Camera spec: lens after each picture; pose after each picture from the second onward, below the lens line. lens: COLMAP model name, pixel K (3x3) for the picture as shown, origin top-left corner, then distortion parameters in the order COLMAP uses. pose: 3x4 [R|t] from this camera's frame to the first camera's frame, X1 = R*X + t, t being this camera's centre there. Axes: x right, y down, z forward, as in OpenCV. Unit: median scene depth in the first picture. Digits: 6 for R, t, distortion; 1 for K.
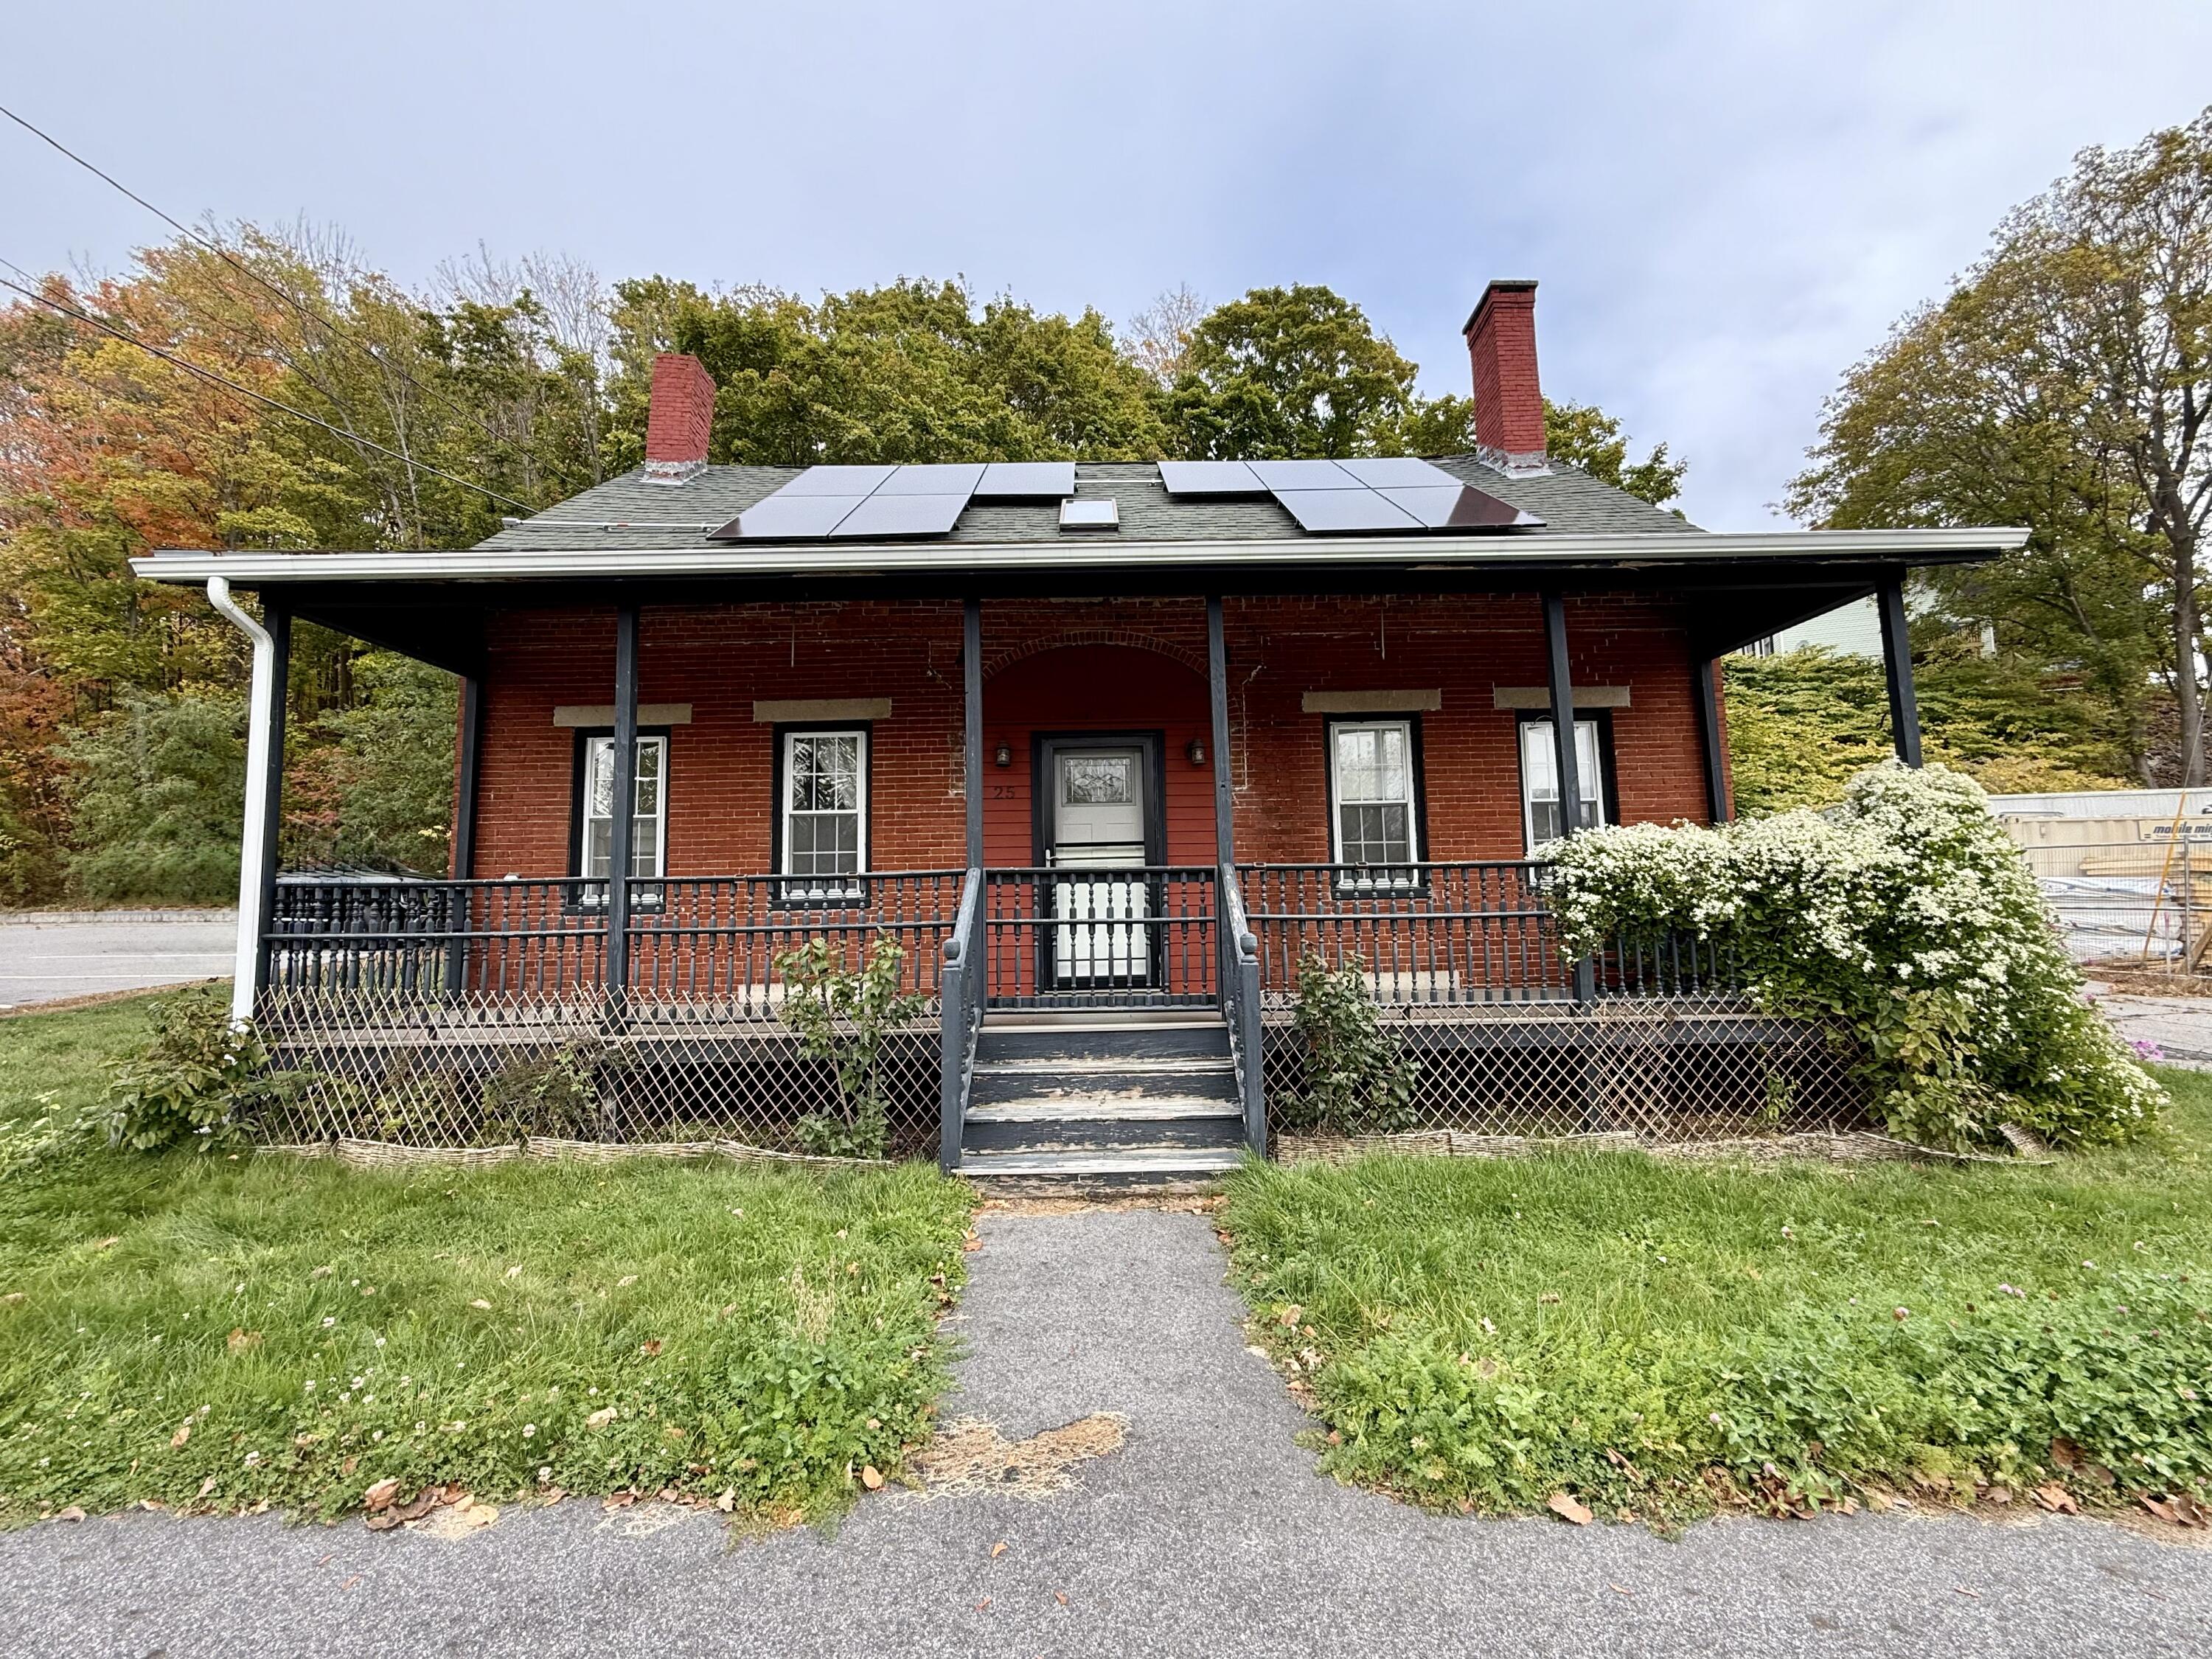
lens RADIAL K [[936.2, 0, 1106.0], [0, 936.2, 829.5], [0, 0, 1]] dist [0.002567, -0.000676]
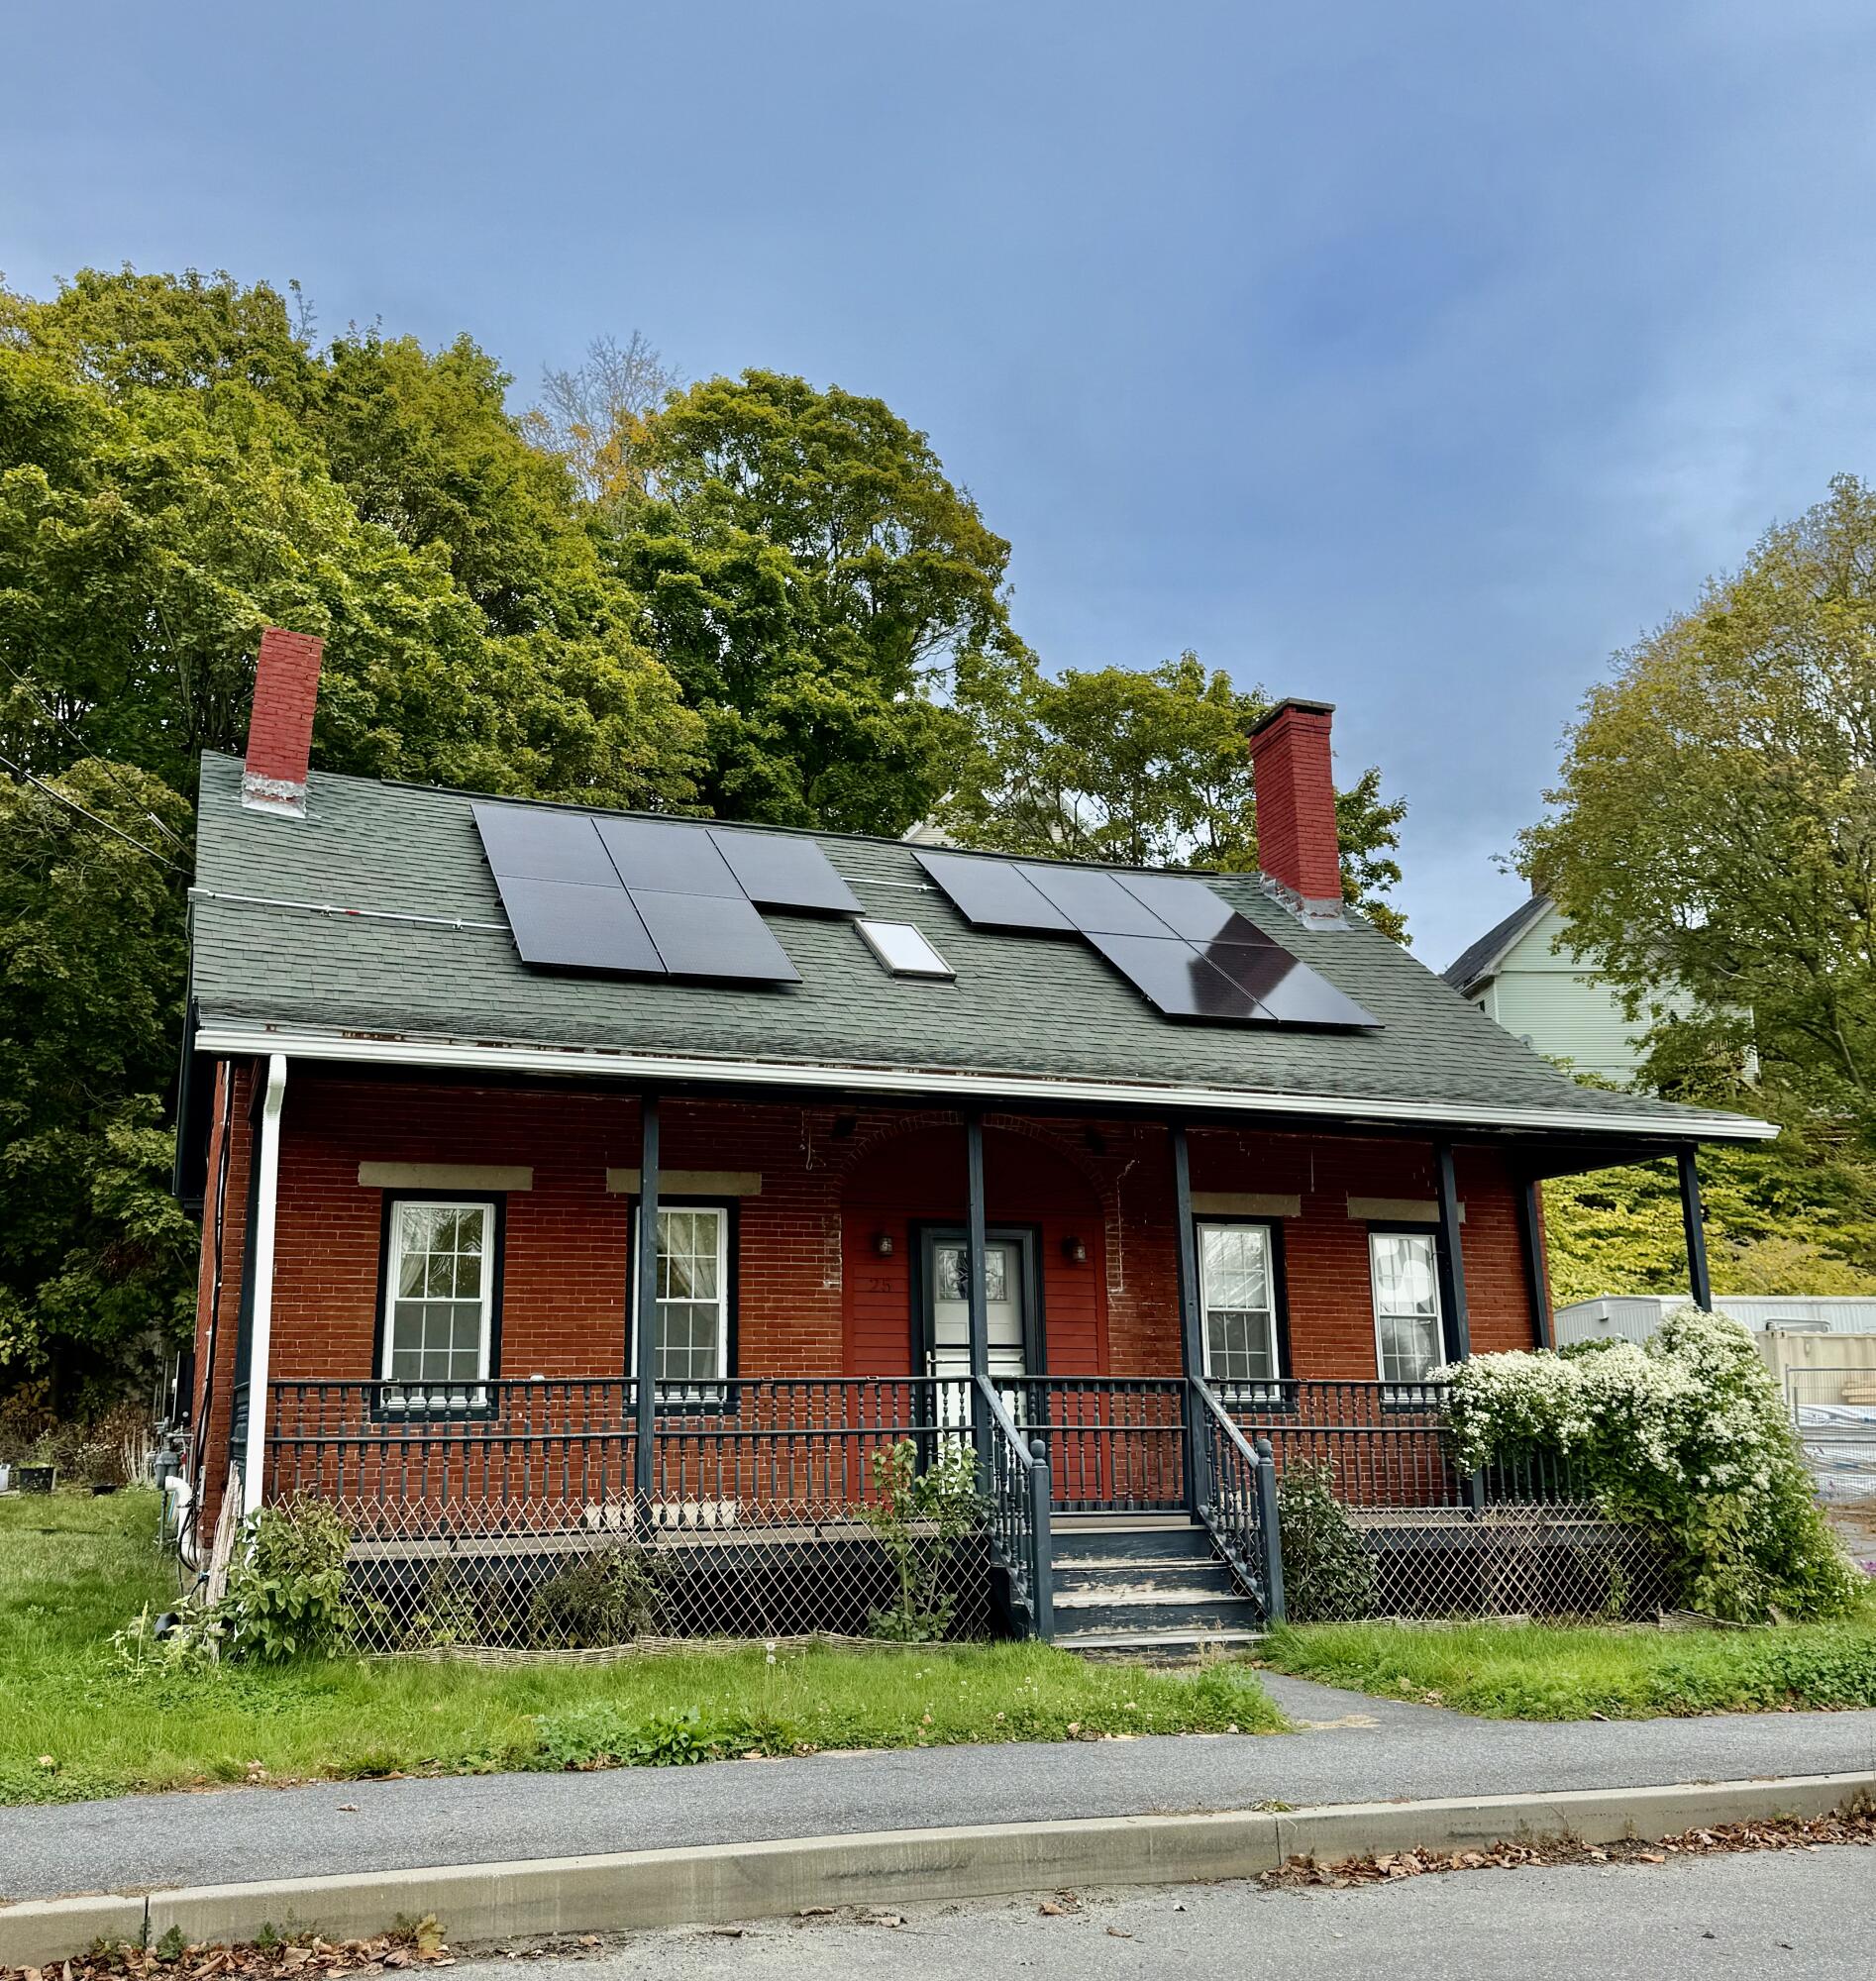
lens RADIAL K [[1896.7, 0, 928.4], [0, 1896.7, 1049.1], [0, 0, 1]] dist [0.180144, -0.384740]
pose [[0.936958, 0.079239, 0.340339, -0.981813], [-0.039278, 0.991660, -0.122751, -0.058089], [-0.347227, 0.101645, 0.932256, -1.041110]]
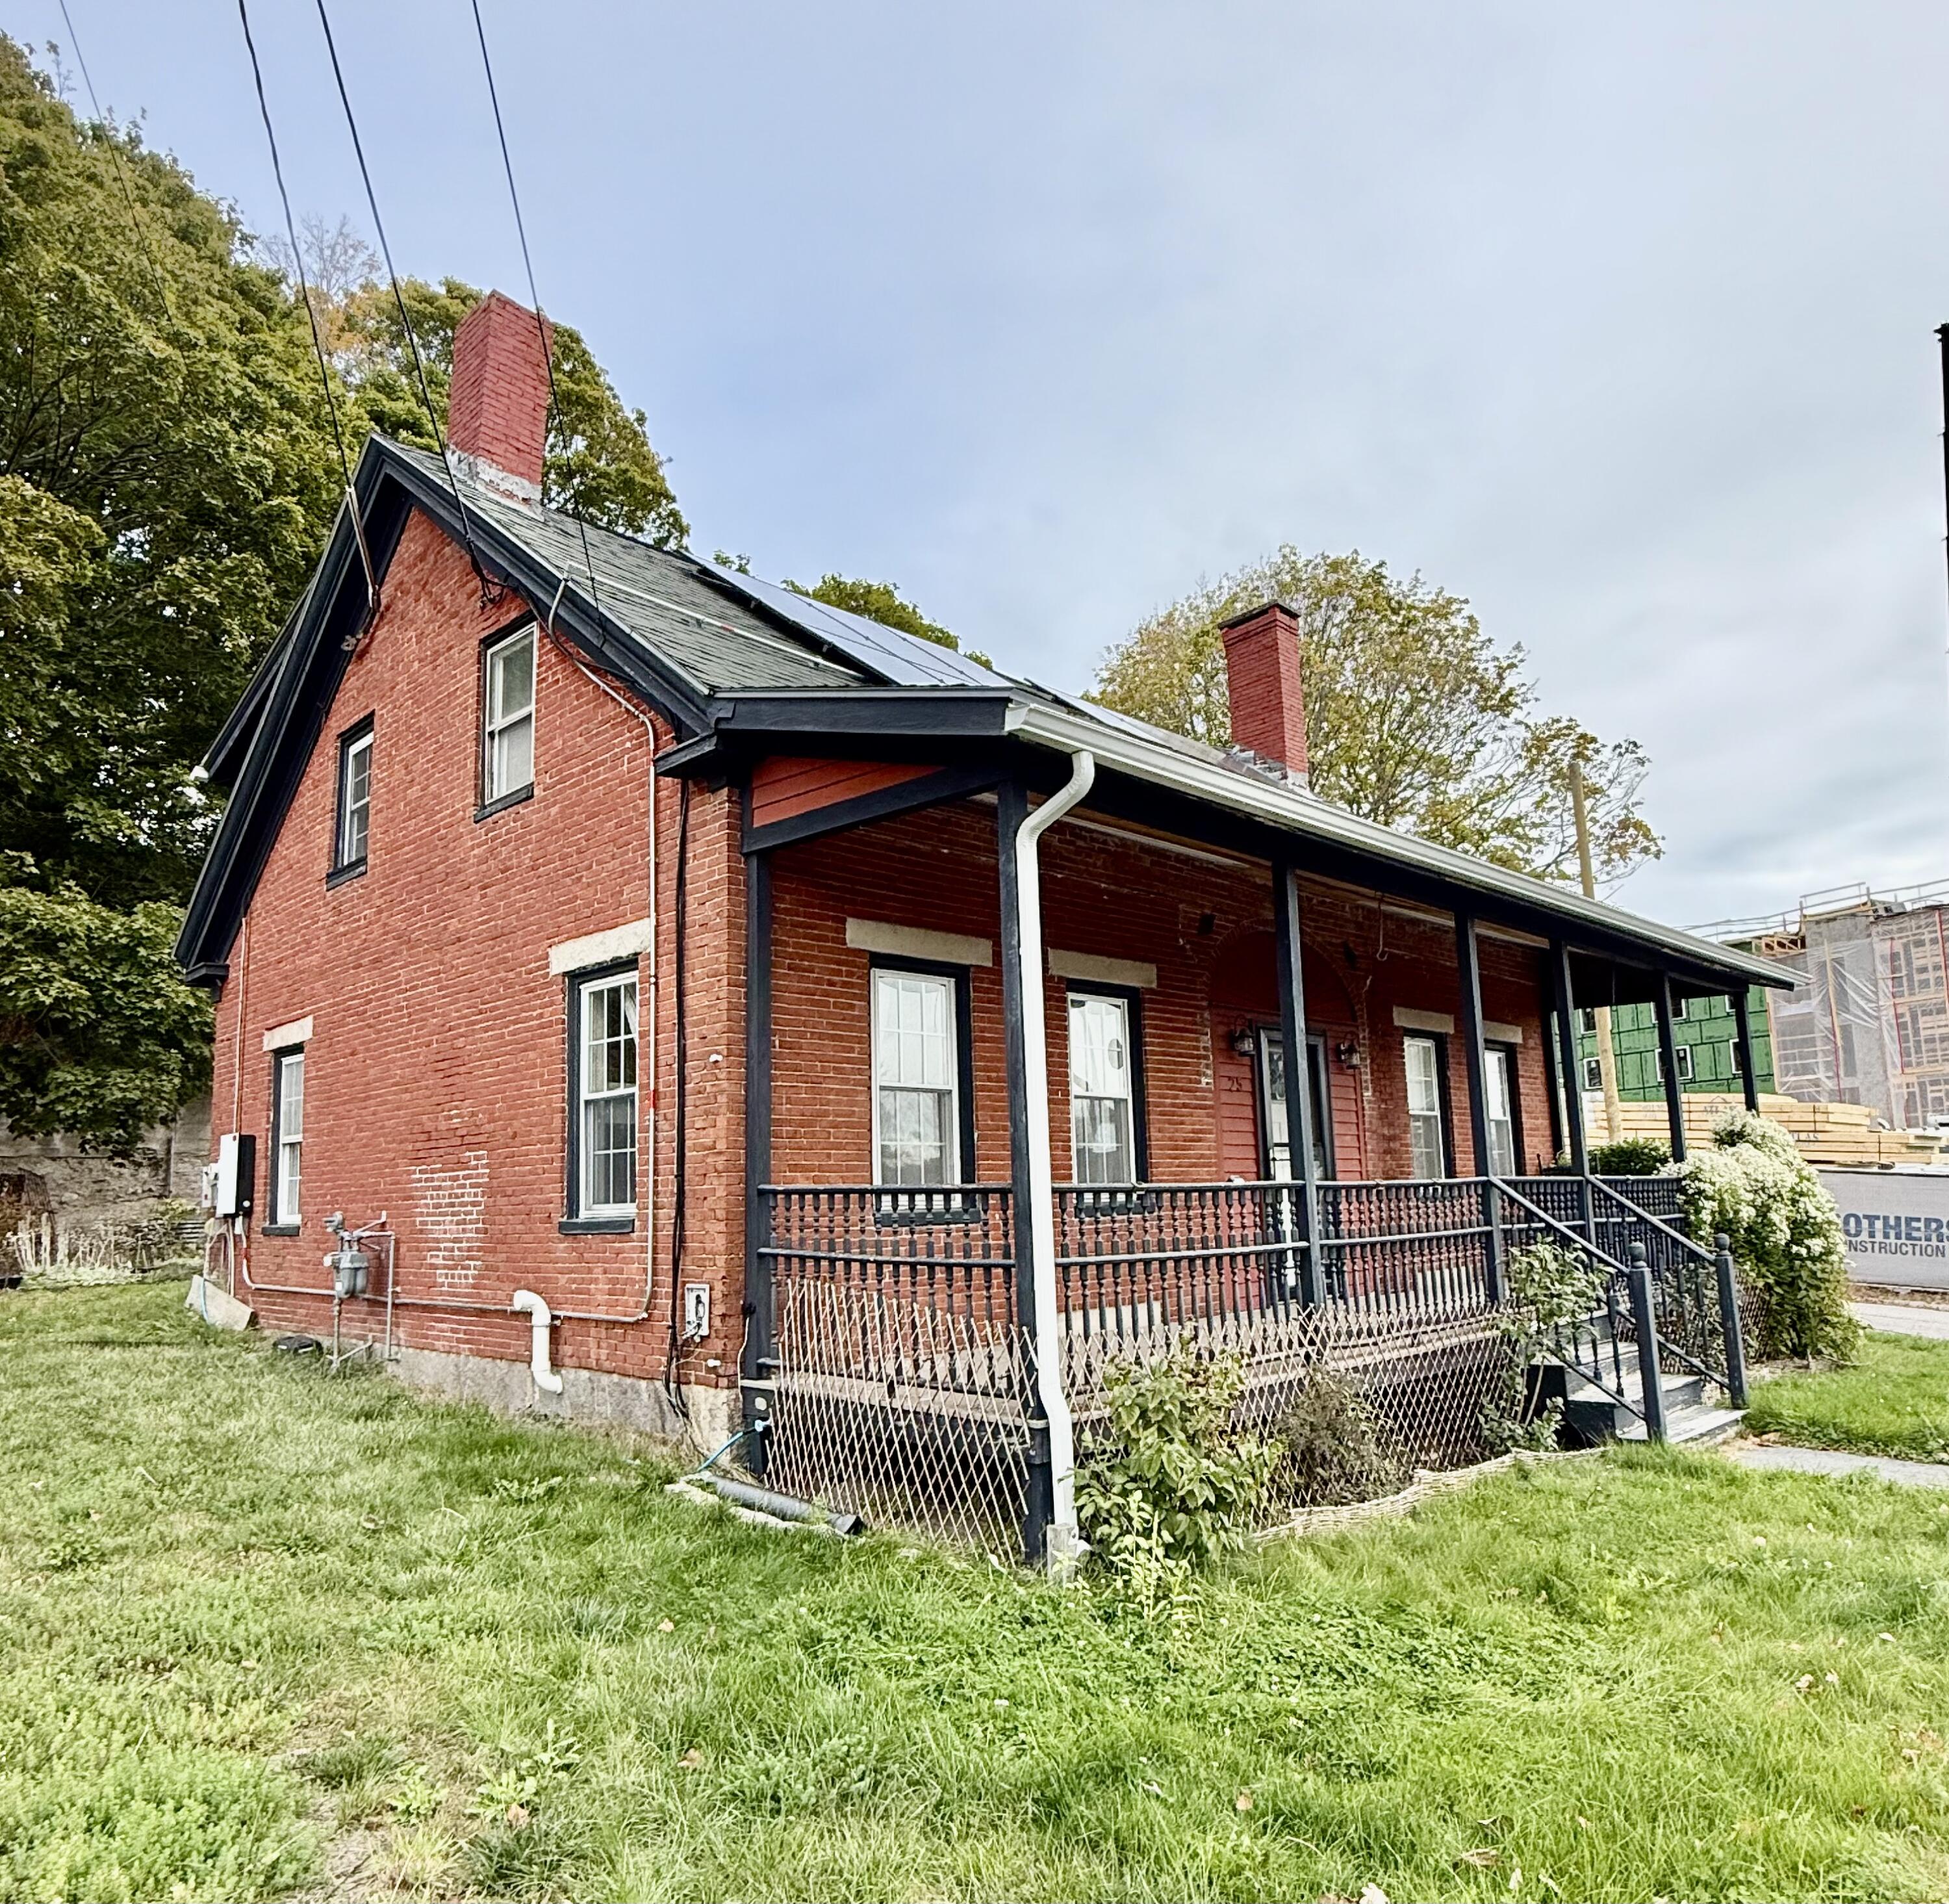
lens RADIAL K [[1362.5, 0, 972.7], [0, 1362.5, 1027.9], [0, 0, 1]] dist [0.000152, -0.000756]
pose [[0.715469, 0.088945, 0.692959, -1.677408], [-0.059673, 0.996018, -0.066233, 0.011727], [-0.696091, 0.006037, 0.717928, 0.317518]]
